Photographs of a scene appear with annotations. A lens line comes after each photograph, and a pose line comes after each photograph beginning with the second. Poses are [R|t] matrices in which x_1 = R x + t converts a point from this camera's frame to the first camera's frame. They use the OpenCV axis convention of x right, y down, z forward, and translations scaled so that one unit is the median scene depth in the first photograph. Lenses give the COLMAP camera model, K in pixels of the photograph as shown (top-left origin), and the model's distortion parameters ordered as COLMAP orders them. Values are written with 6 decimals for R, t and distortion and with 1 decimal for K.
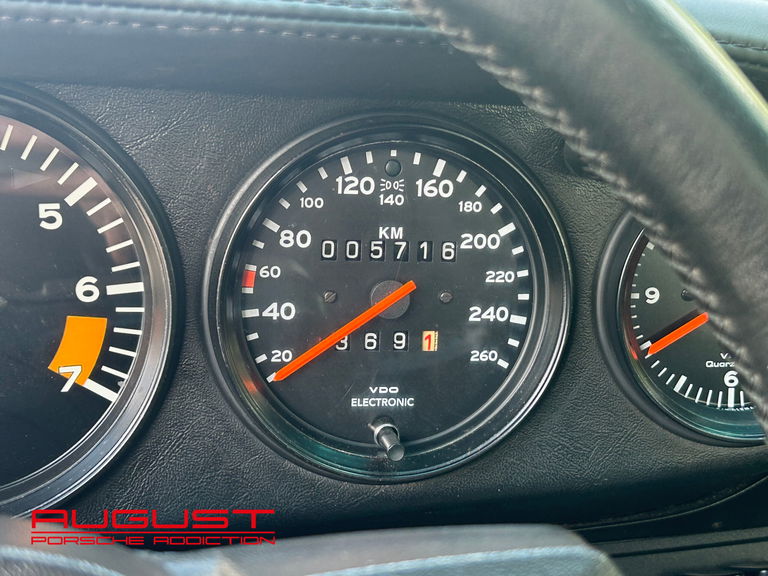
lens RADIAL K [[1310.7, 0, 384.0], [0, 1310.7, 288.0], [0, 0, 1]] dist [0.213876, -0.129718]
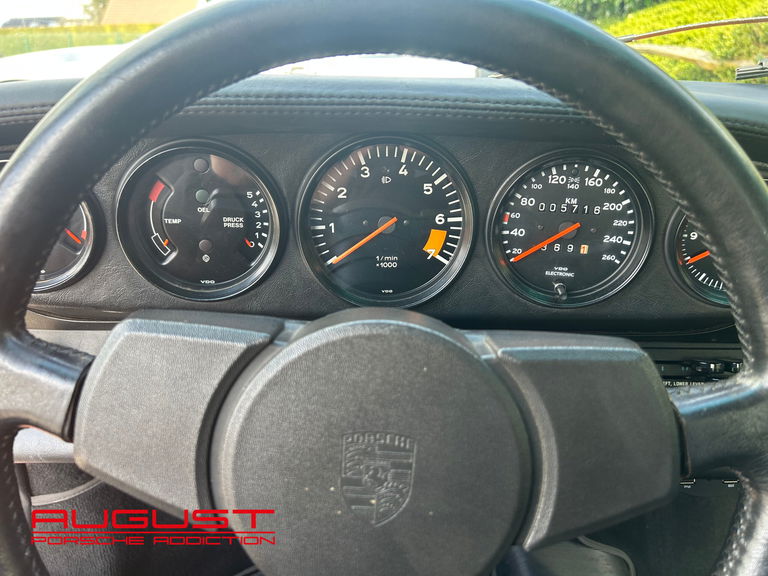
lens RADIAL K [[616.5, 0, 384.0], [0, 616.5, 288.0], [0, 0, 1]] dist [-0.002127, -0.003054]
pose [[0.955319, 0.102522, -0.277225, 0.007146], [-0.058365, 0.984882, 0.163099, -0.049562], [0.289756, -0.139631, 0.946861, -0.124614]]
